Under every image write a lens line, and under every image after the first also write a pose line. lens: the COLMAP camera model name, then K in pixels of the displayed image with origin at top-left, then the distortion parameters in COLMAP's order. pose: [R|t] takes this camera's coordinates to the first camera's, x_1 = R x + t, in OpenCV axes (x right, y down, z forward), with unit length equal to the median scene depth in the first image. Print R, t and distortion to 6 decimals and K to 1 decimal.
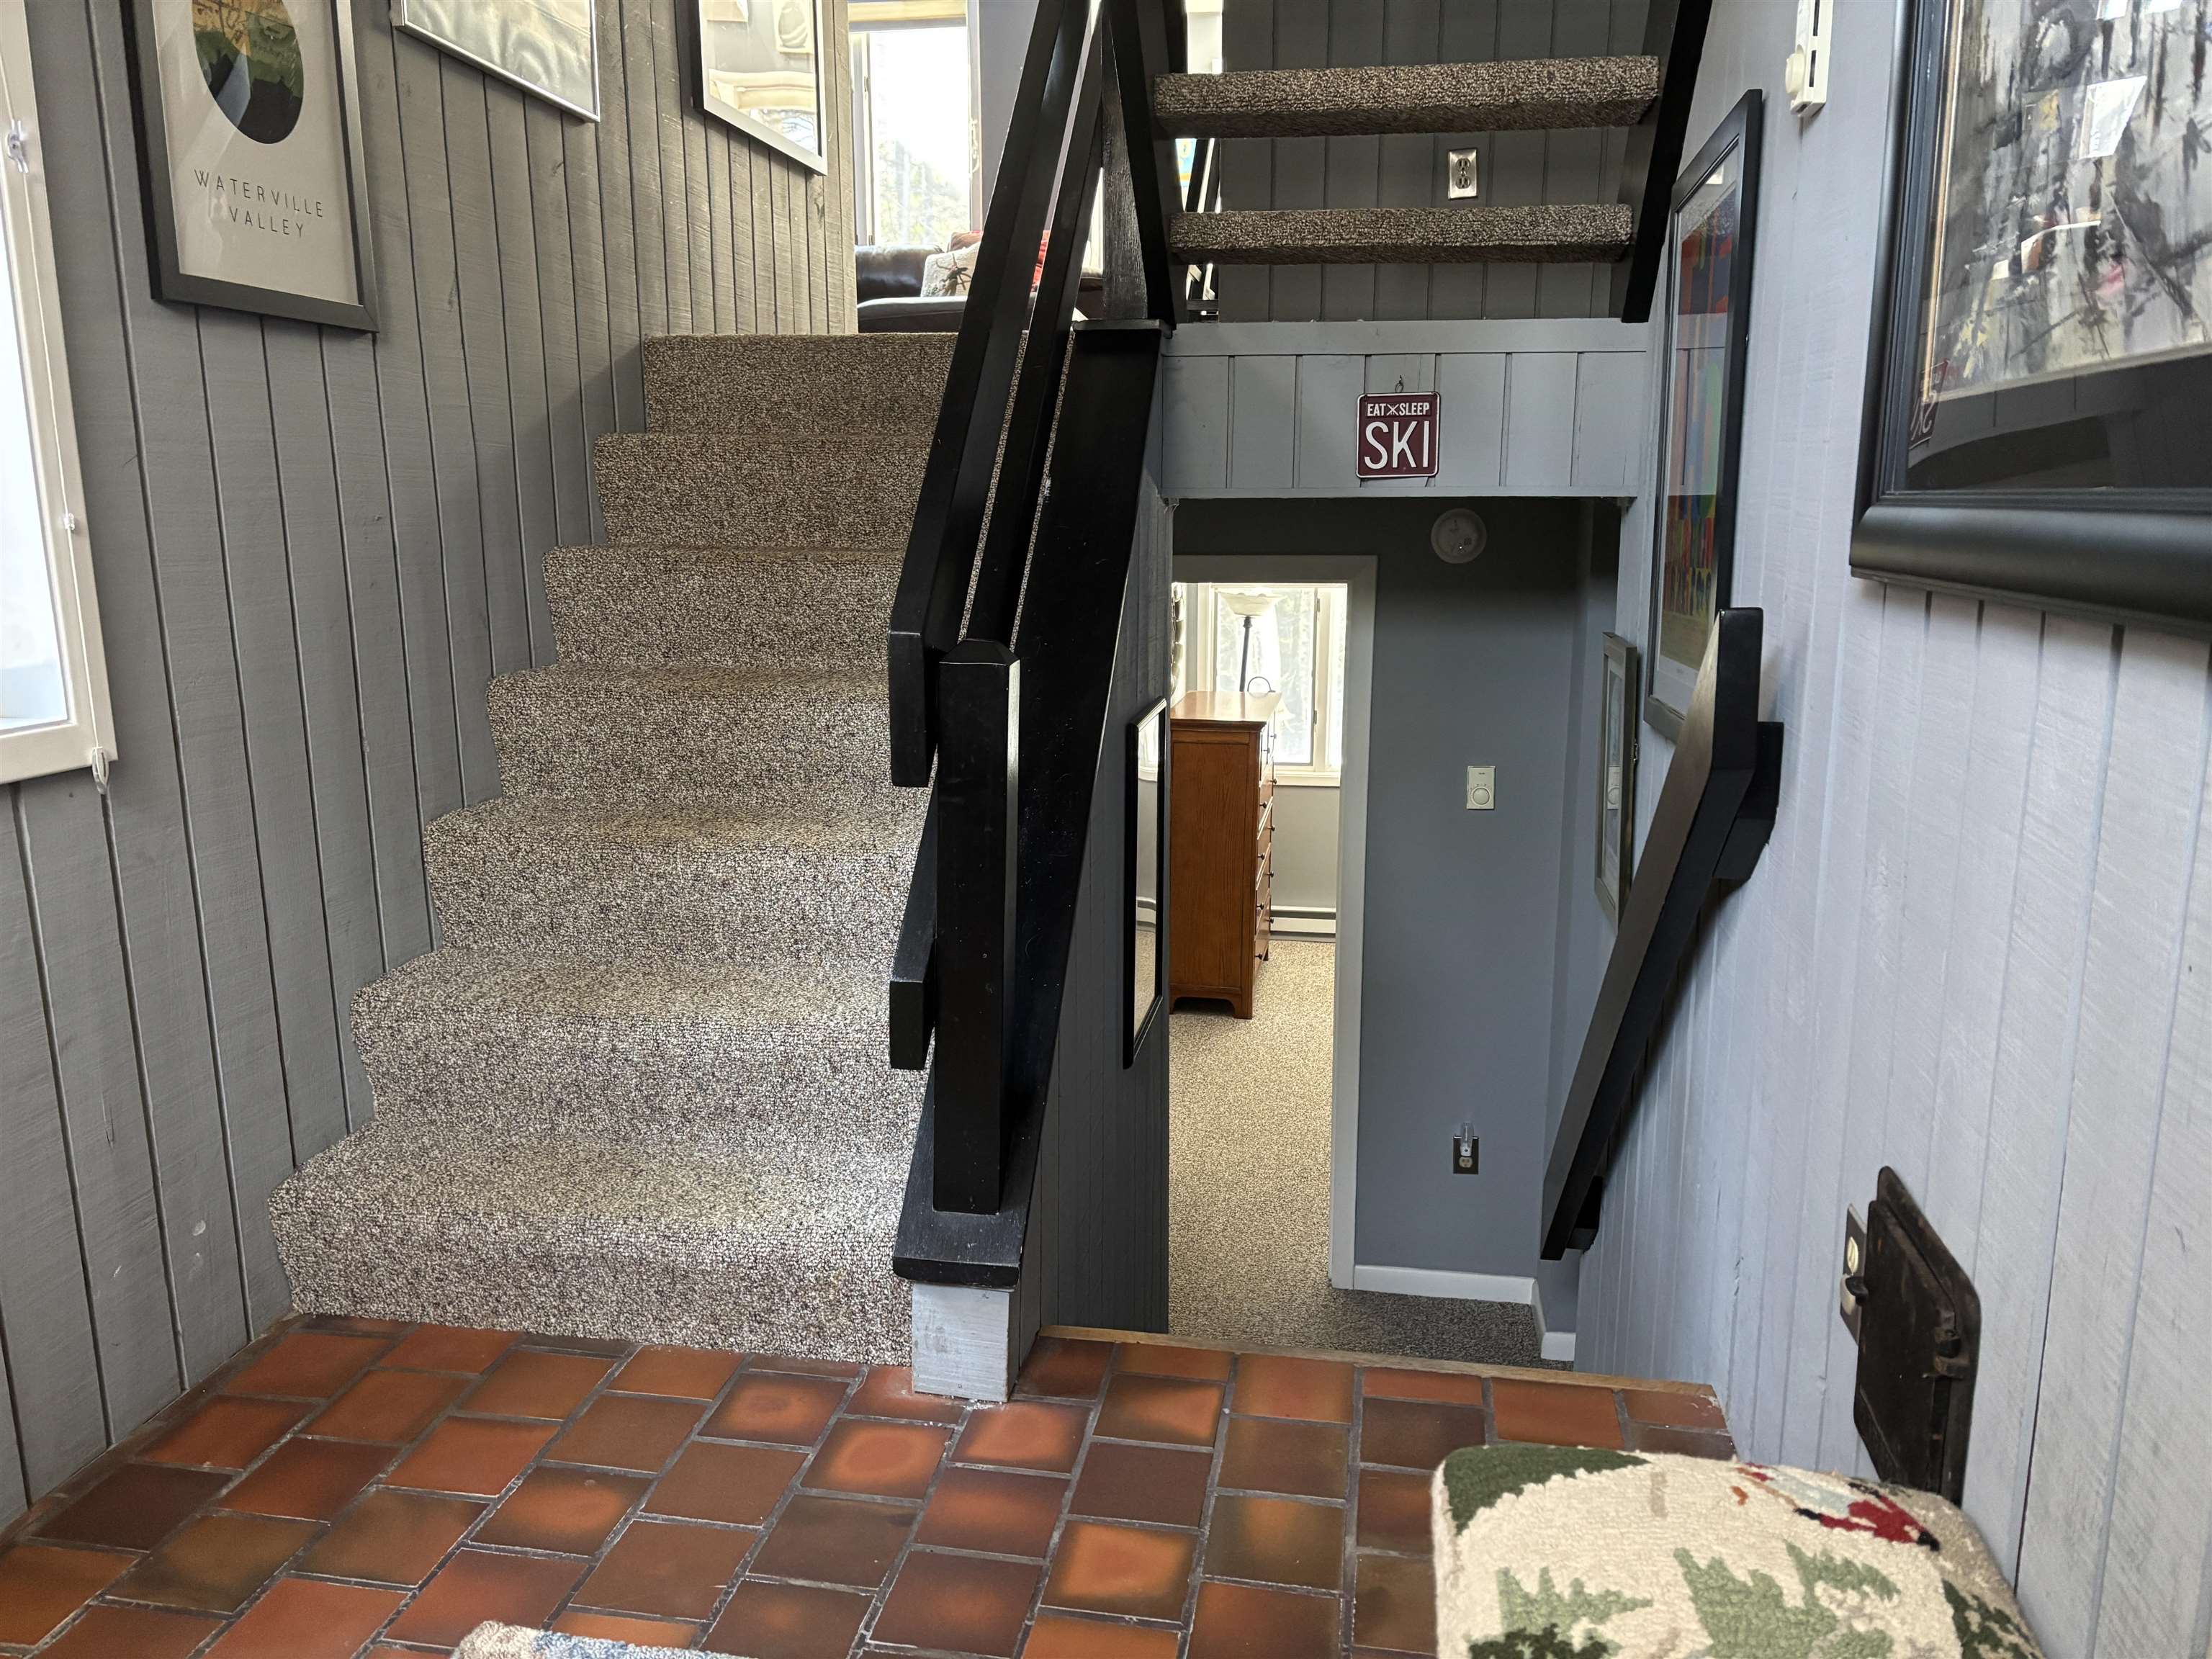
lens RADIAL K [[1643.2, 0, 1104.1], [0, 1643.2, 853.0], [0, 0, 1]] dist [0.035481, -0.085983]
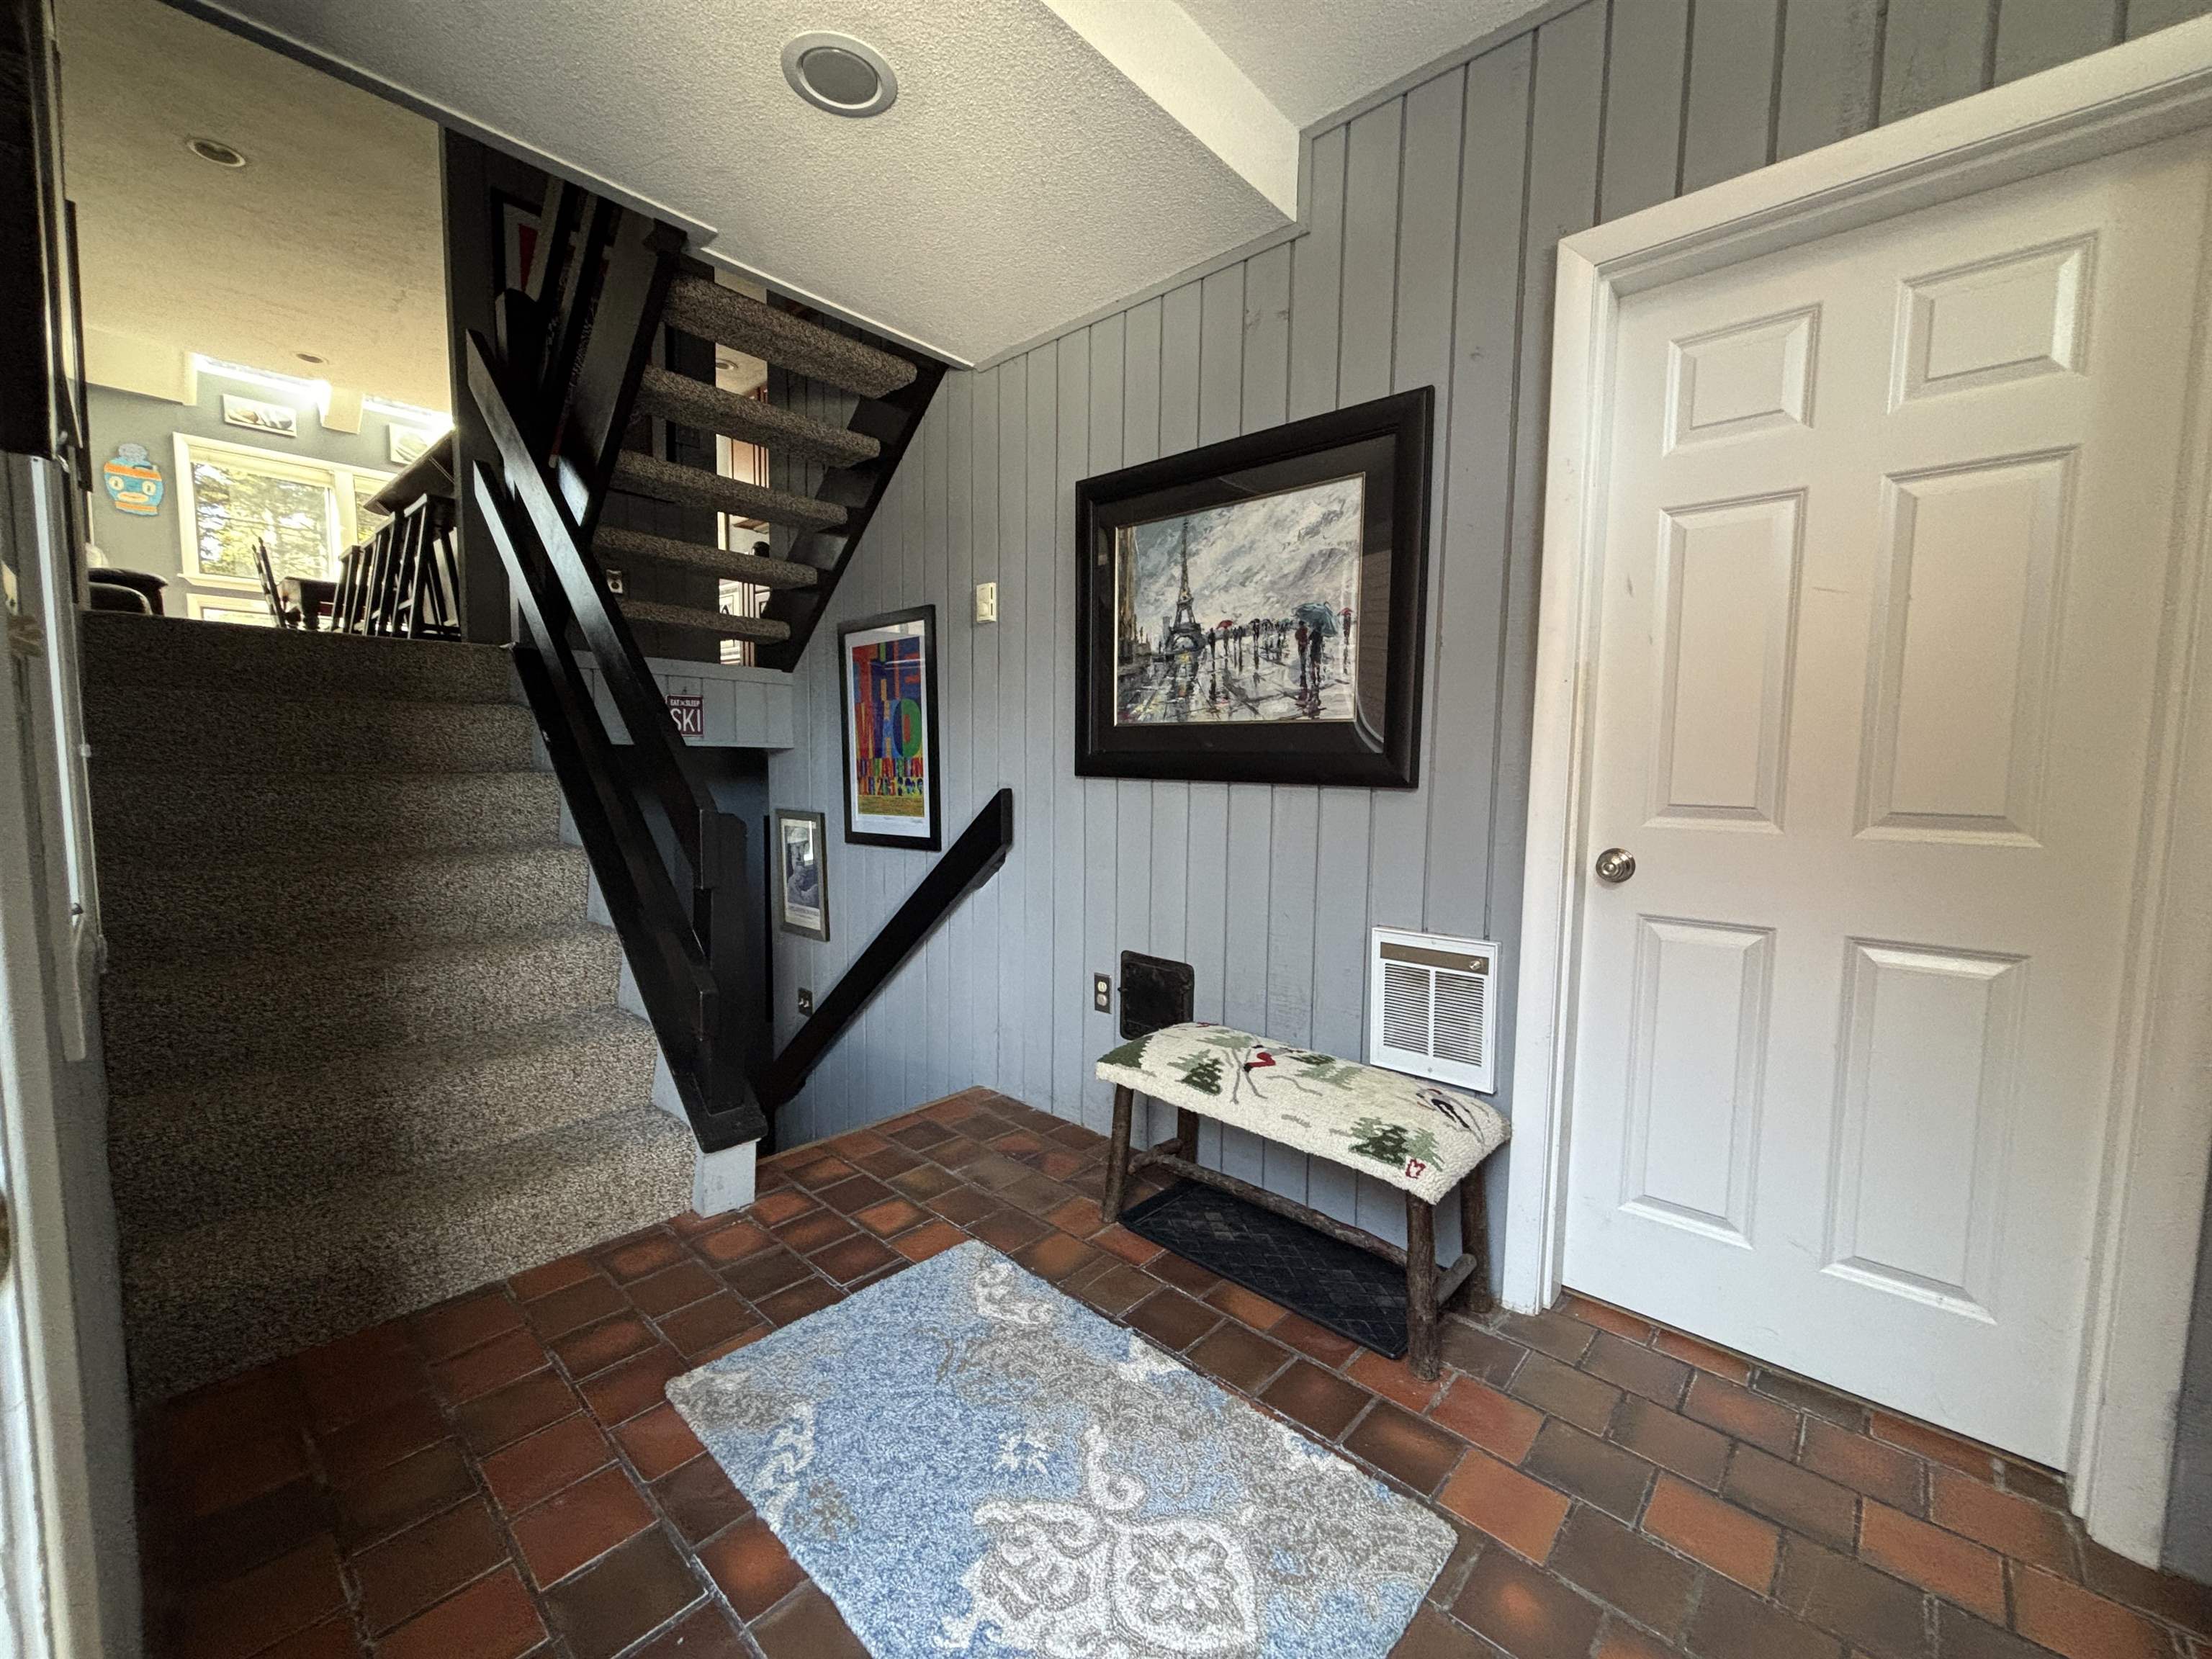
lens RADIAL K [[886.5, 0, 1098.0], [0, 886.5, 821.9], [0, 0, 1]] dist [-0.003008, -0.000379]
pose [[0.536425, -0.052554, 0.842310, -0.566283], [0.161092, 0.986085, -0.041067, -0.000524], [-0.828431, 0.157719, 0.537426, 0.027690]]
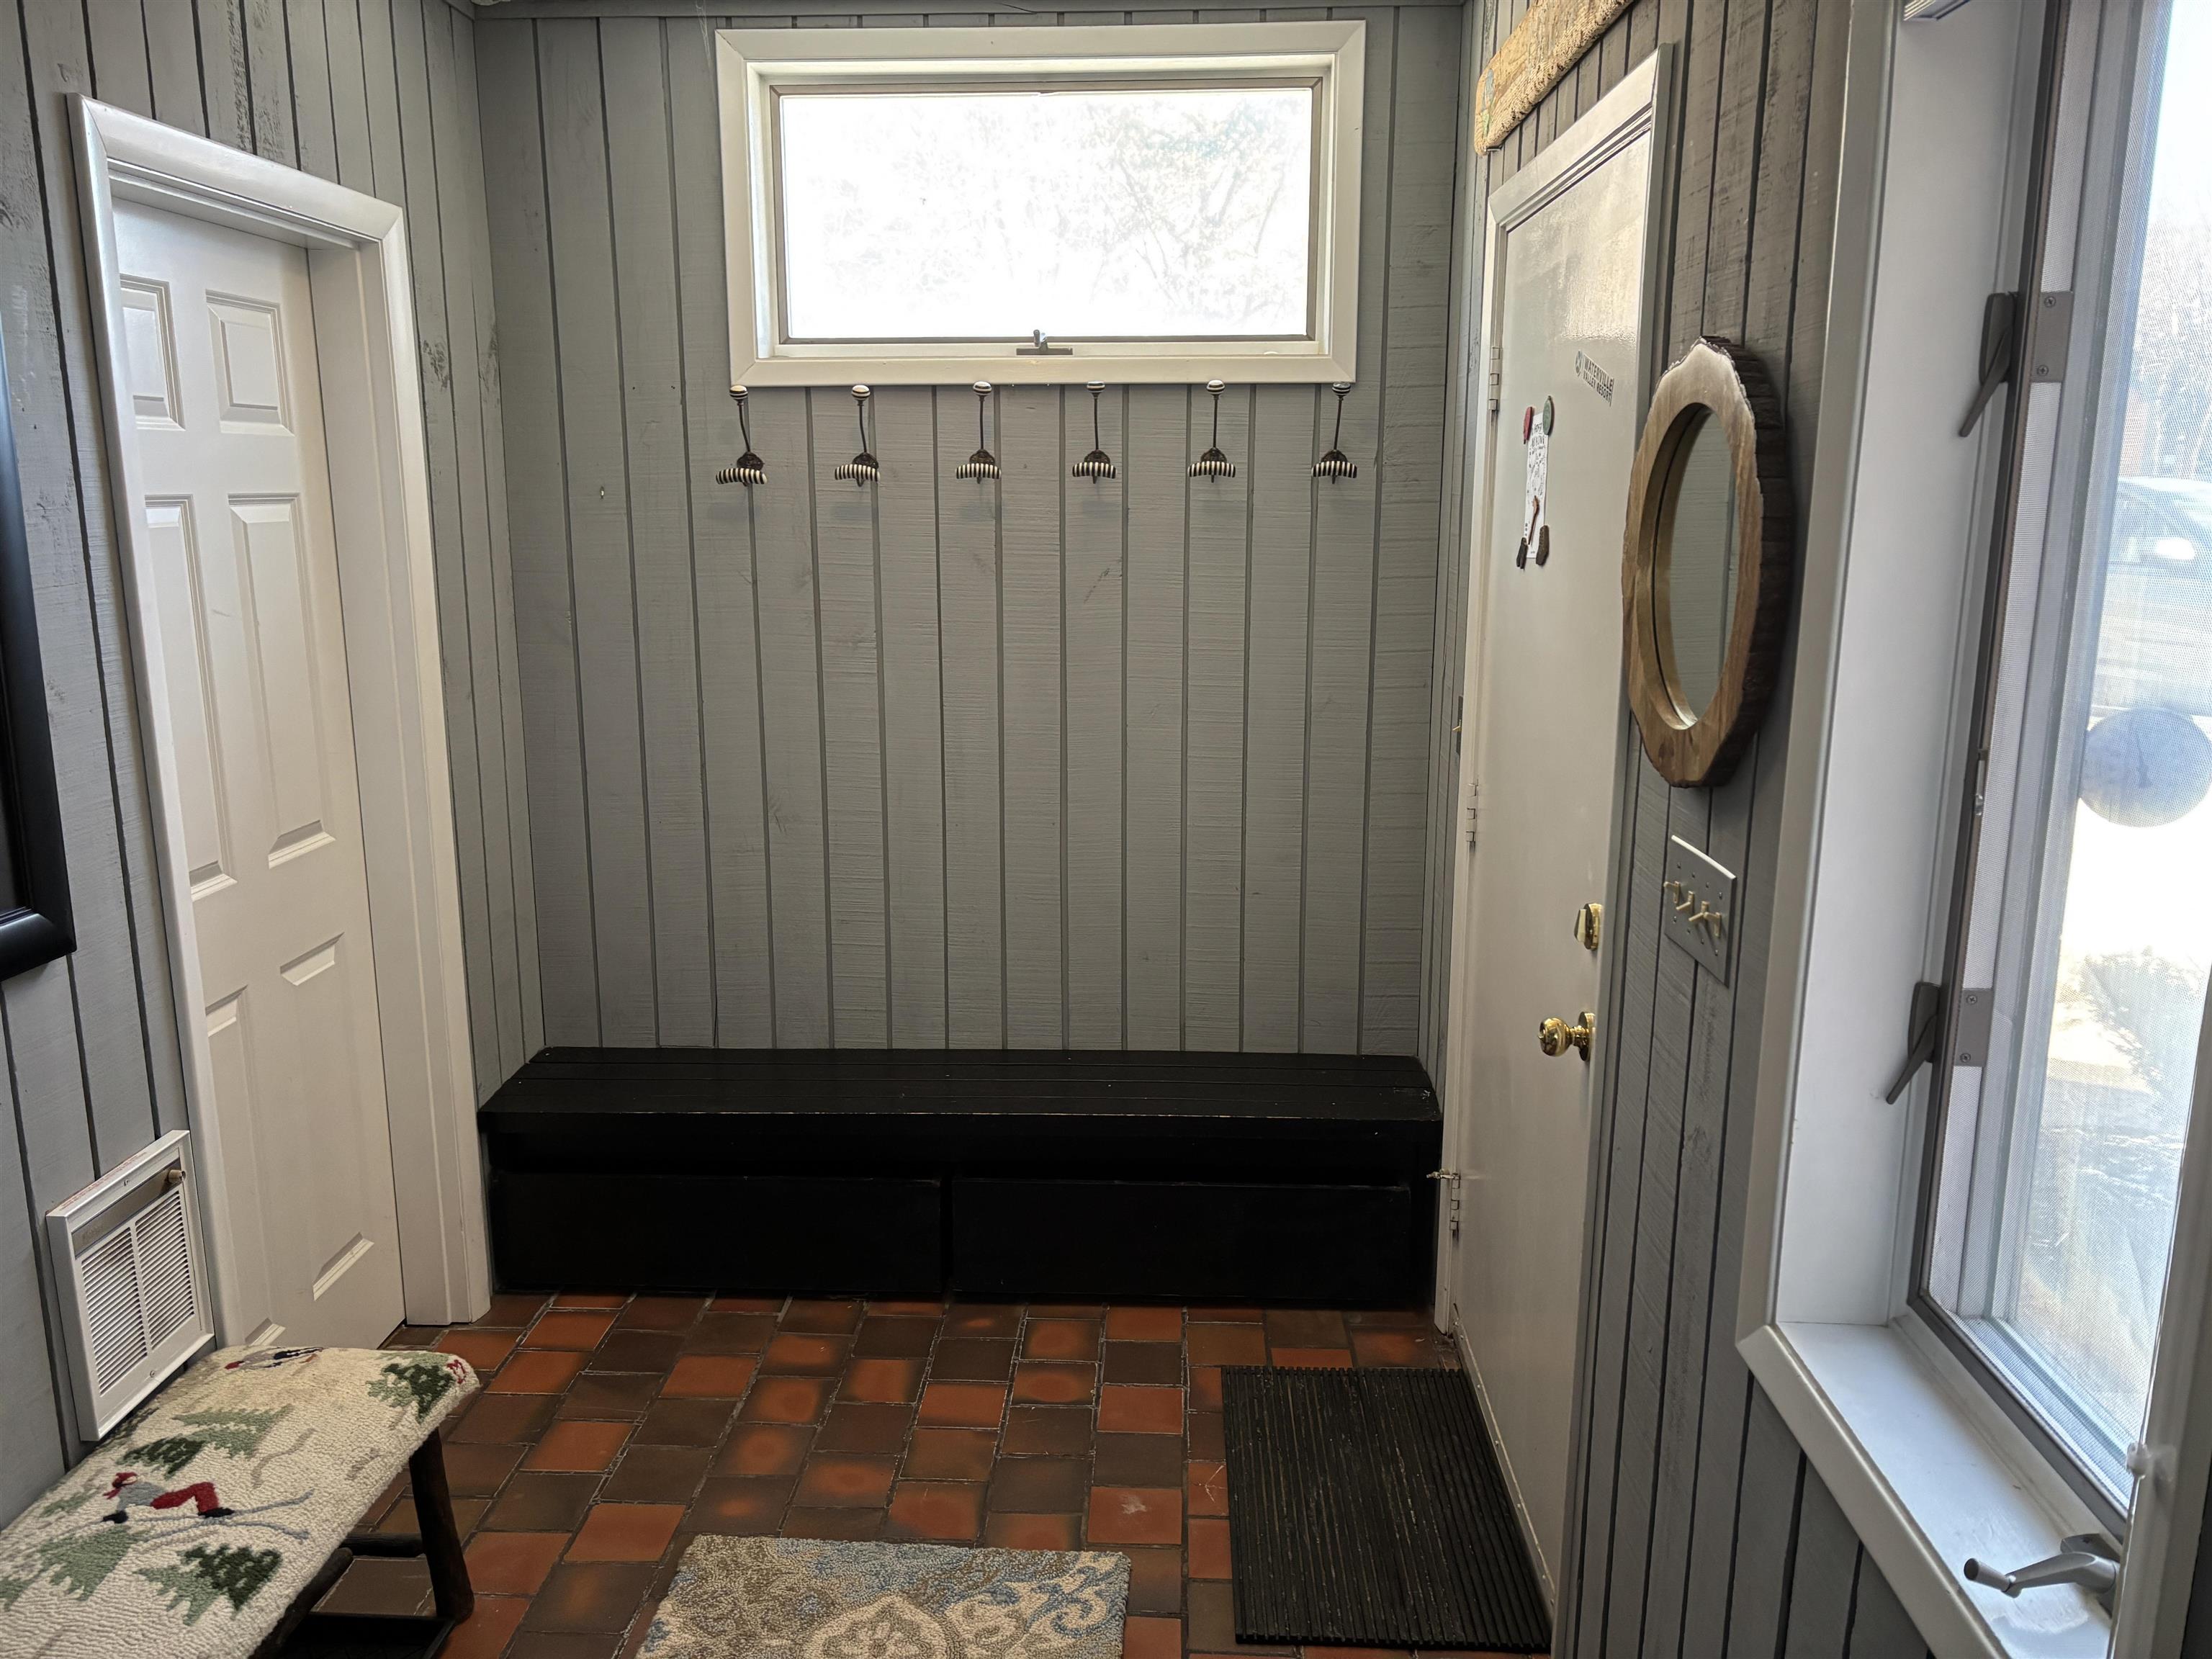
lens RADIAL K [[1647.8, 0, 1099.1], [0, 1647.8, 808.5], [0, 0, 1]] dist [0.099132, -0.153923]
pose [[-0.991726, 0.031484, -0.124453, -0.200489], [-0.020212, 0.919071, 0.393572, -0.397464], [0.126772, 0.392831, -0.910831, 0.951372]]
